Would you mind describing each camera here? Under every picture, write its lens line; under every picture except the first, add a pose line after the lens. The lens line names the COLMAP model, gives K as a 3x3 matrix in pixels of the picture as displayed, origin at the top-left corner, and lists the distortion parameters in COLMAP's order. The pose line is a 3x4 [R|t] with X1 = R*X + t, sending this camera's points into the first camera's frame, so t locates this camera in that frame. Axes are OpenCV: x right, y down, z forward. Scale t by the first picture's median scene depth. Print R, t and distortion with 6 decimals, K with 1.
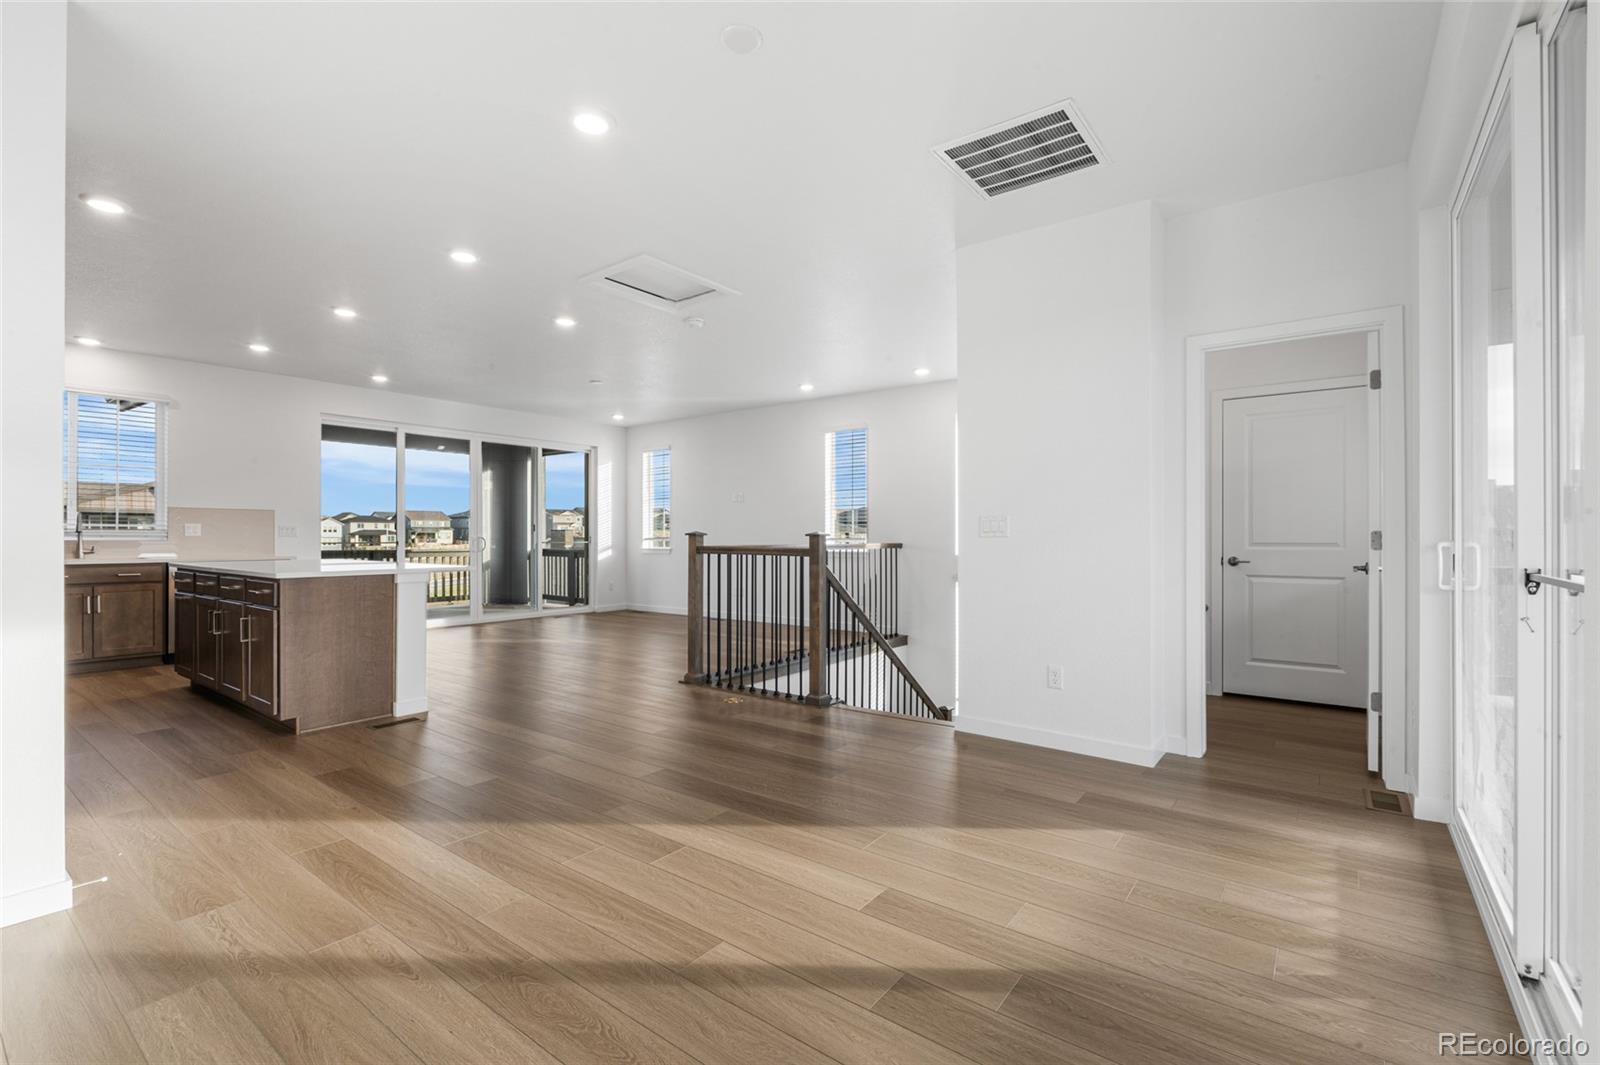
lens RADIAL K [[711.8, 0, 790.8], [0, 711.8, 537.7], [0, 0, 1]] dist [-0.003386, 0.000268]
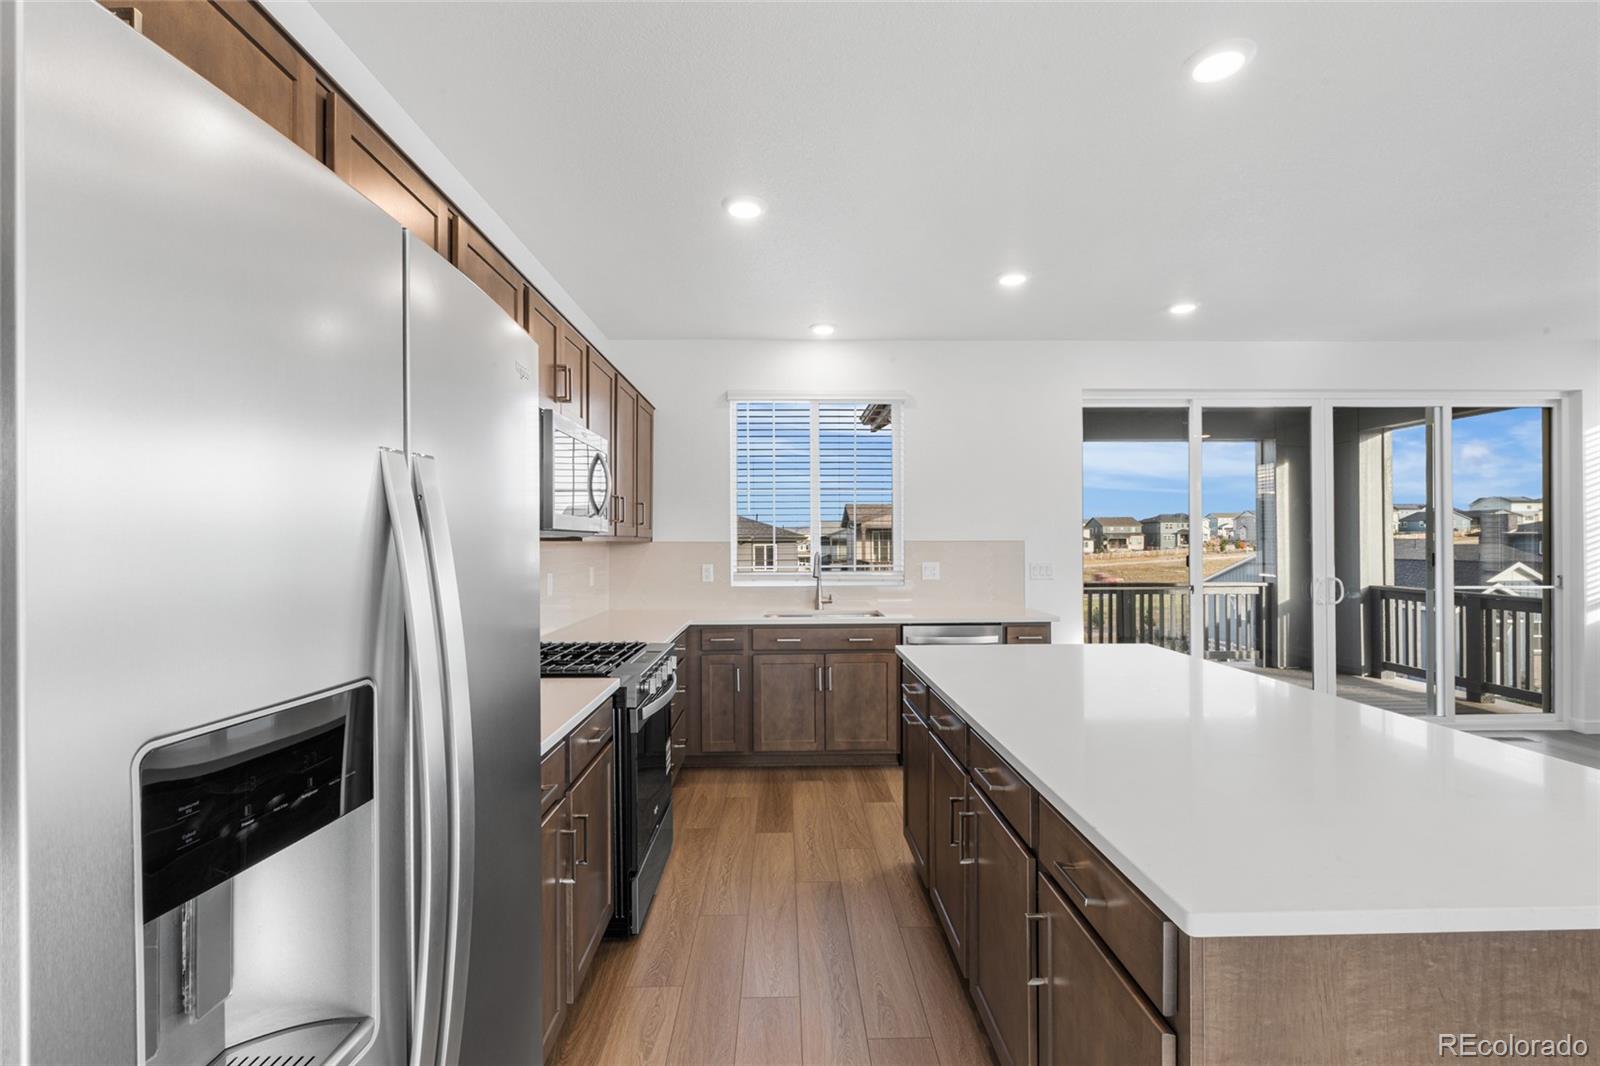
lens RADIAL K [[711.8, 0, 805.5], [0, 711.8, 540.9], [0, 0, 1]] dist [-0.003386, 0.000268]
pose [[0.636243, -0.006733, -0.771459, -0.330072], [0.005775, 0.999975, -0.003965, -0.036505], [0.771467, -0.001932, 0.636266, 0.400223]]
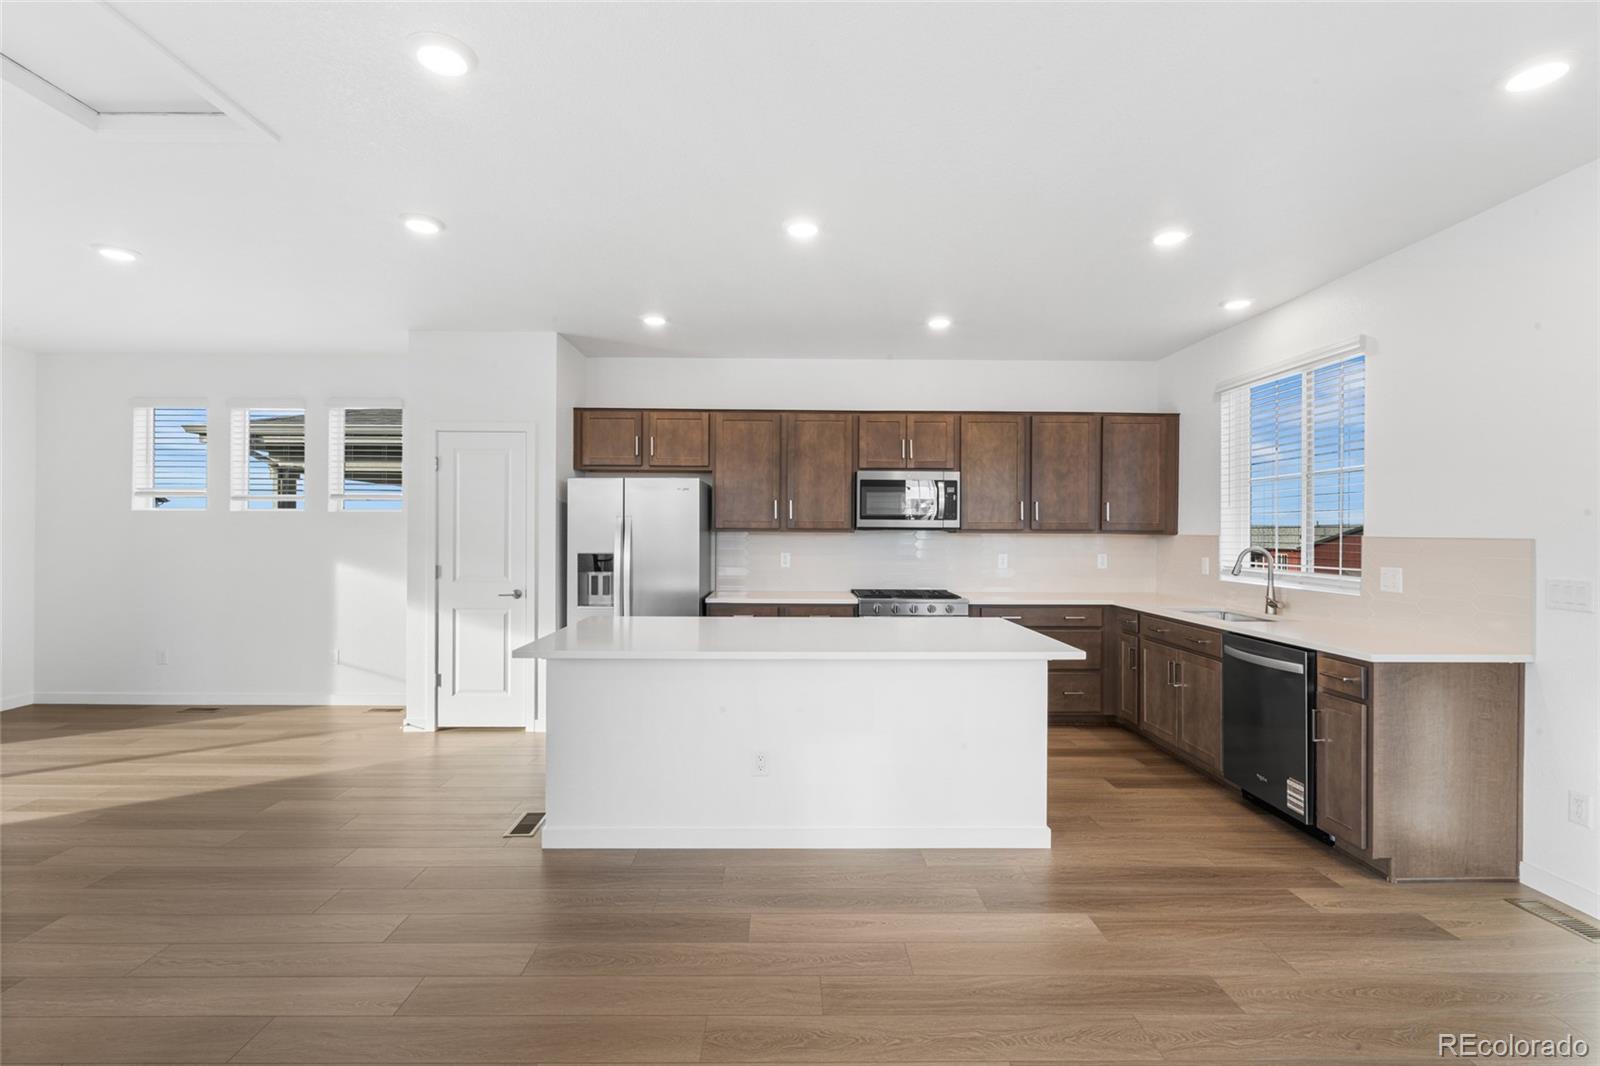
lens RADIAL K [[711.8, 0, 794.4], [0, 711.8, 528.2], [0, 0, 1]] dist [-0.003386, 0.000268]
pose [[-0.784842, -0.009716, -0.619620, -0.169214], [-0.008906, 0.999951, -0.004399, -0.039076], [0.619632, 0.002066, -0.784890, 1.037624]]
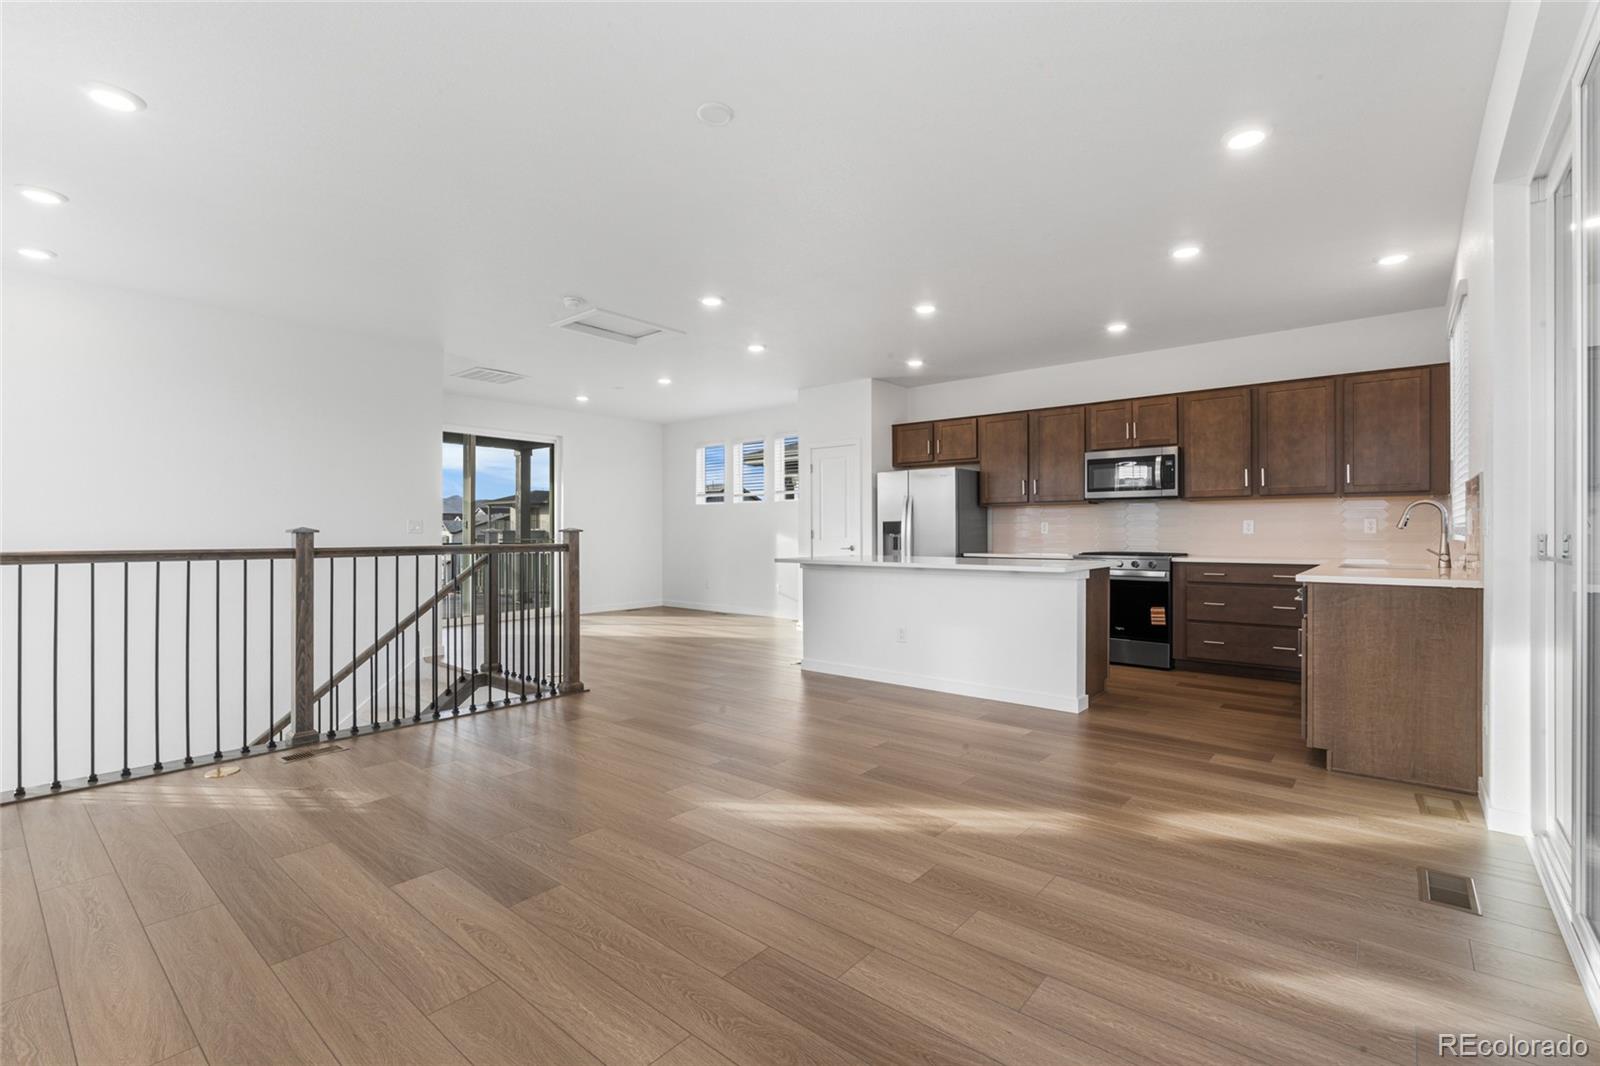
lens RADIAL K [[711.8, 0, 791.9], [0, 711.8, 530.9], [0, 0, 1]] dist [-0.003386, 0.000268]
pose [[-0.998878, -0.001204, 0.047347, -0.341521], [-0.001146, 0.999999, 0.001234, -0.005099], [-0.047349, 0.001178, -0.998878, 1.405827]]
